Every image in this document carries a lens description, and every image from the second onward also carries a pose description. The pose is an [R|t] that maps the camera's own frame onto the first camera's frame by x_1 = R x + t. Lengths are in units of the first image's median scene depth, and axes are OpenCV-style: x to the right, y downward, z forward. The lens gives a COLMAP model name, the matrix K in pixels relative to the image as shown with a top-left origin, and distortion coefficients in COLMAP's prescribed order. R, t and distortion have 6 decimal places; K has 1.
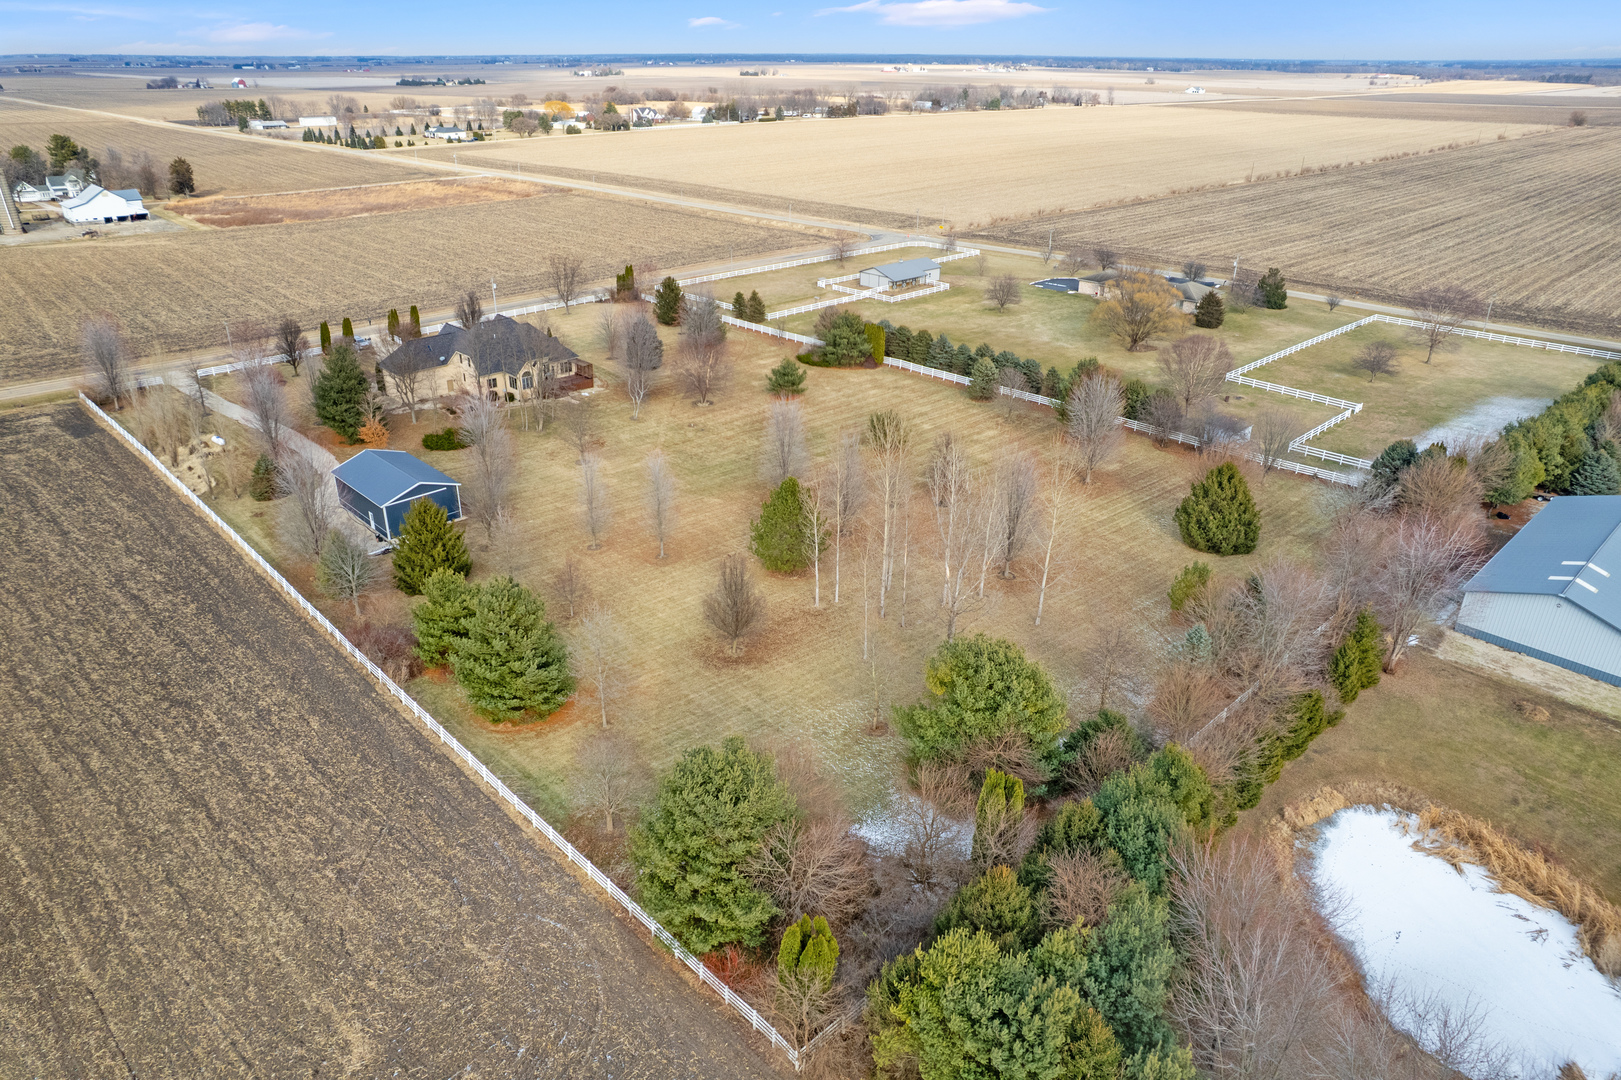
lens RADIAL K [[1055.6, 0, 798.4], [0, 1055.6, 531.6], [0, 0, 1]] dist [-0.087187, 0.085562]
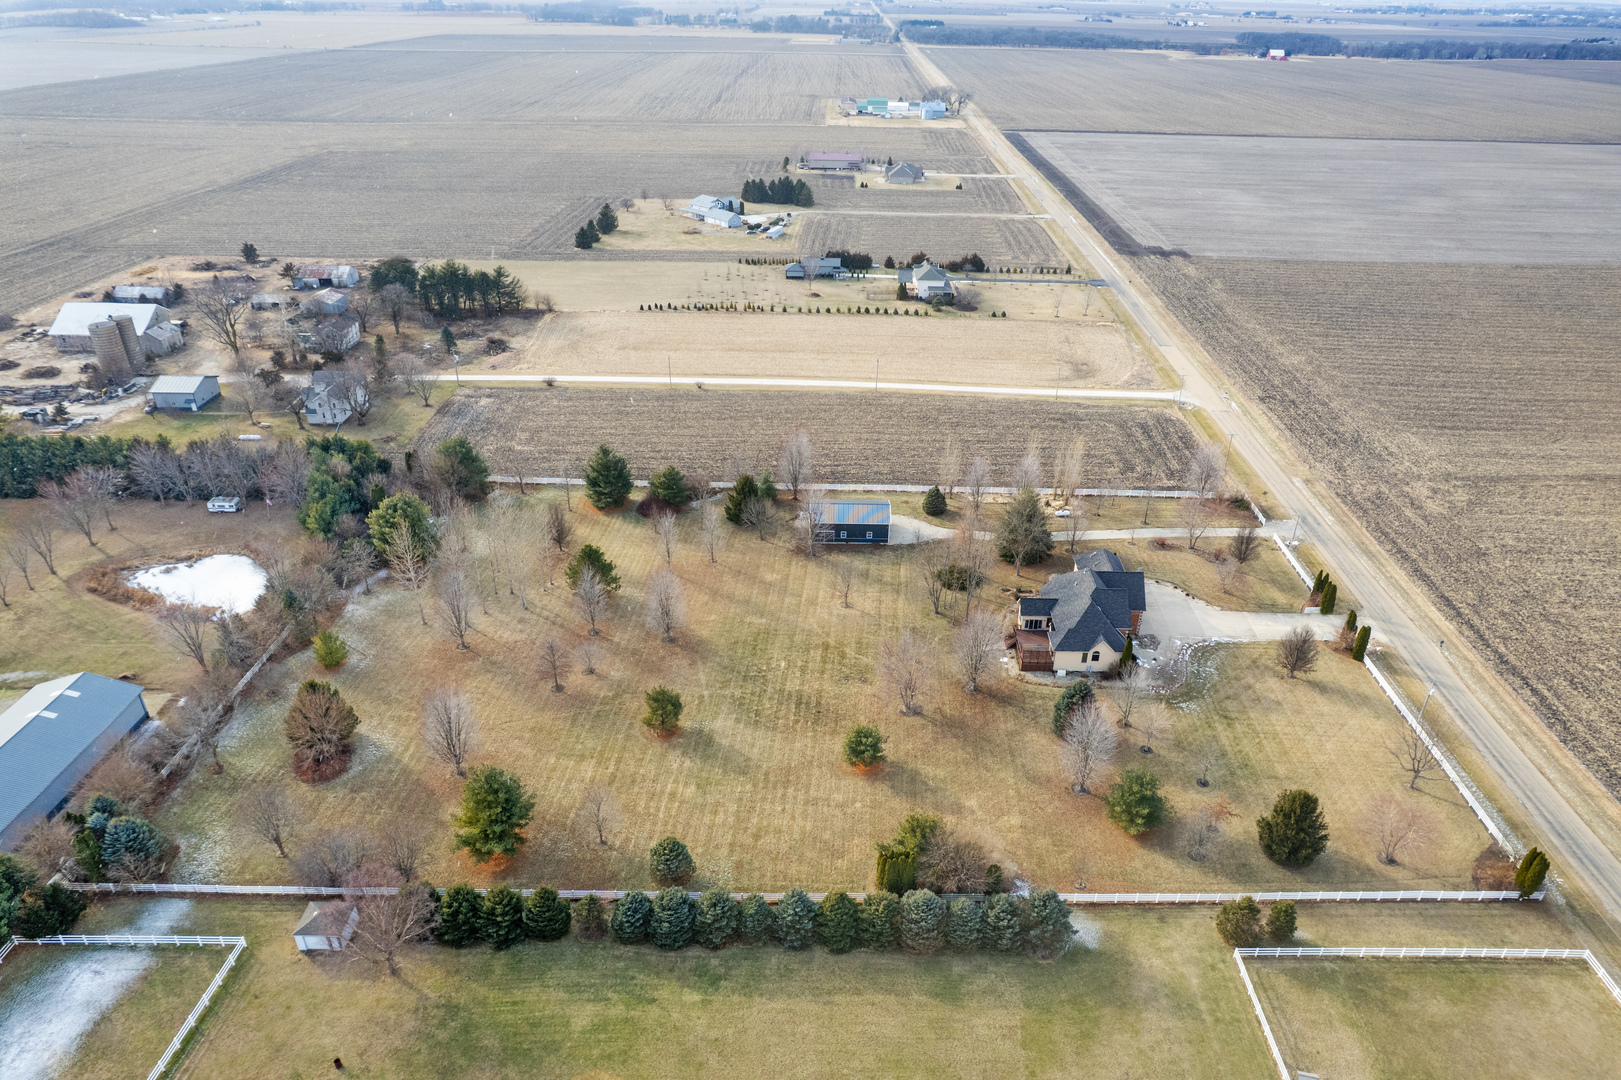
lens RADIAL K [[1054.2, 0, 817.1], [0, 1054.2, 488.0], [0, 0, 1]] dist [-0.071568, 0.067157]
pose [[-0.698896, 0.300072, -0.649231, 0.340298], [-0.314766, 0.686054, 0.655936, -0.563405], [0.642236, 0.662787, -0.385028, 0.801173]]
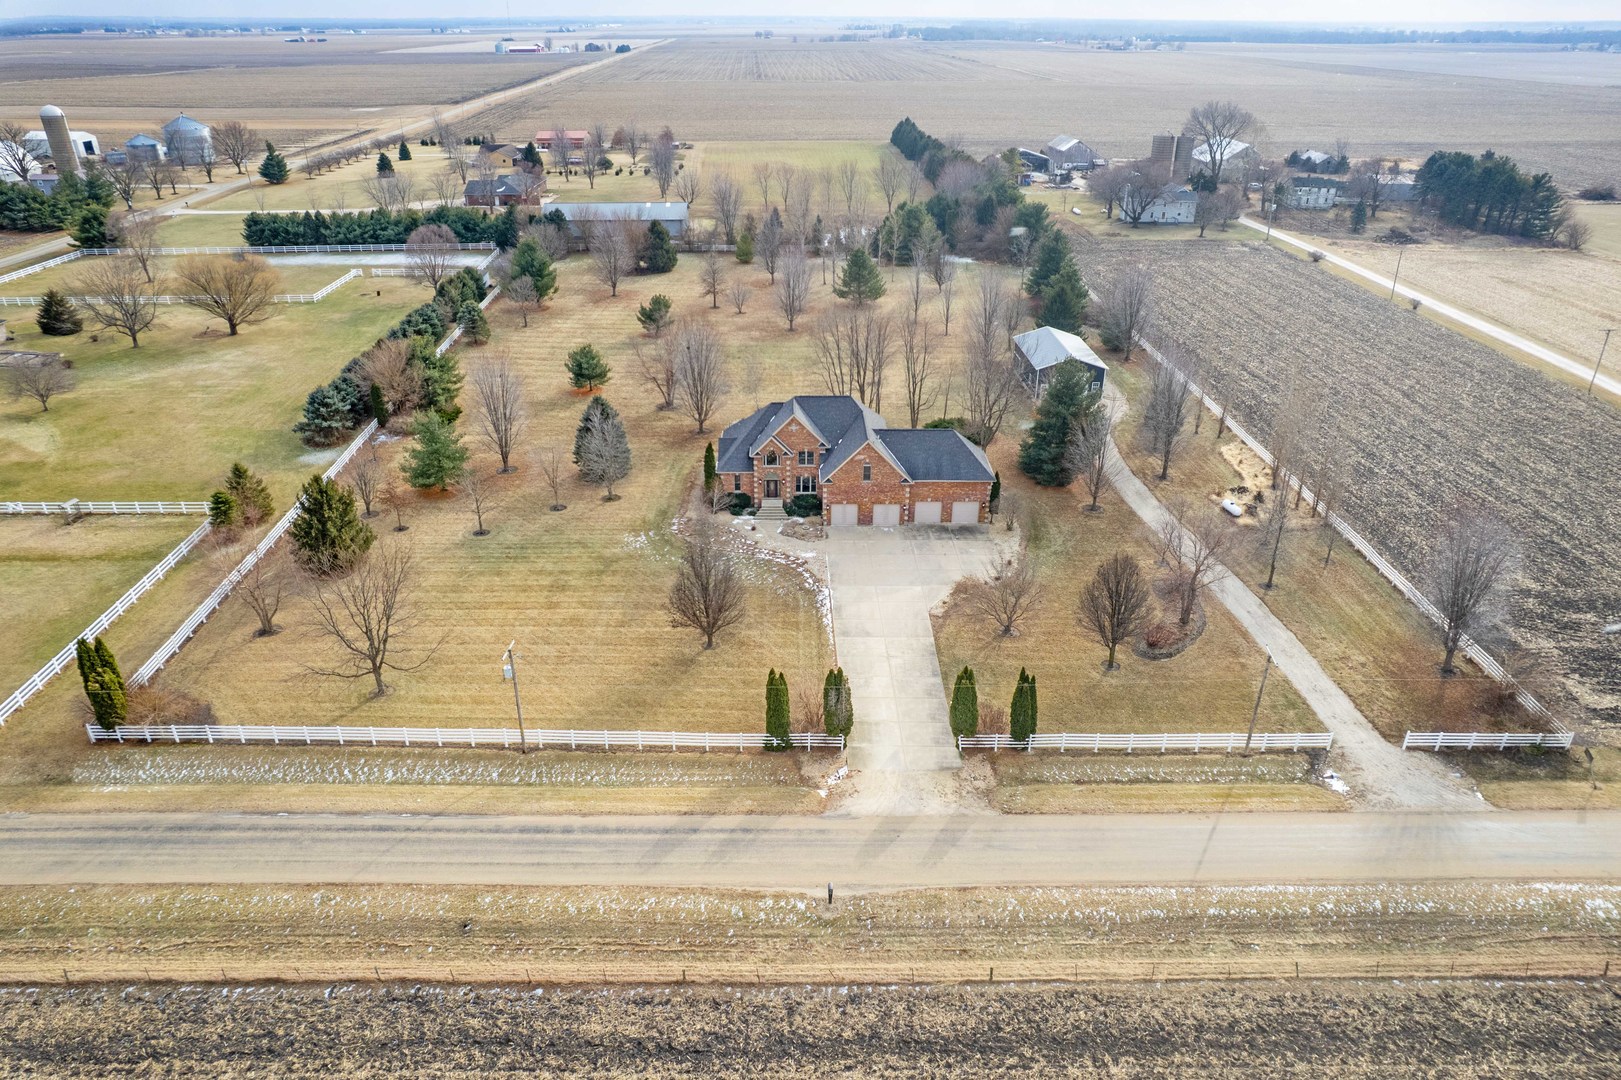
lens RADIAL K [[1043.9, 0, 821.5], [0, 1043.9, 507.3], [0, 0, 1]] dist [-0.075863, 0.064712]
pose [[-0.749794, -0.289134, 0.595156, -0.478538], [0.275909, 0.680920, 0.678396, -0.408225], [-0.601401, 0.672867, -0.430775, 0.915857]]
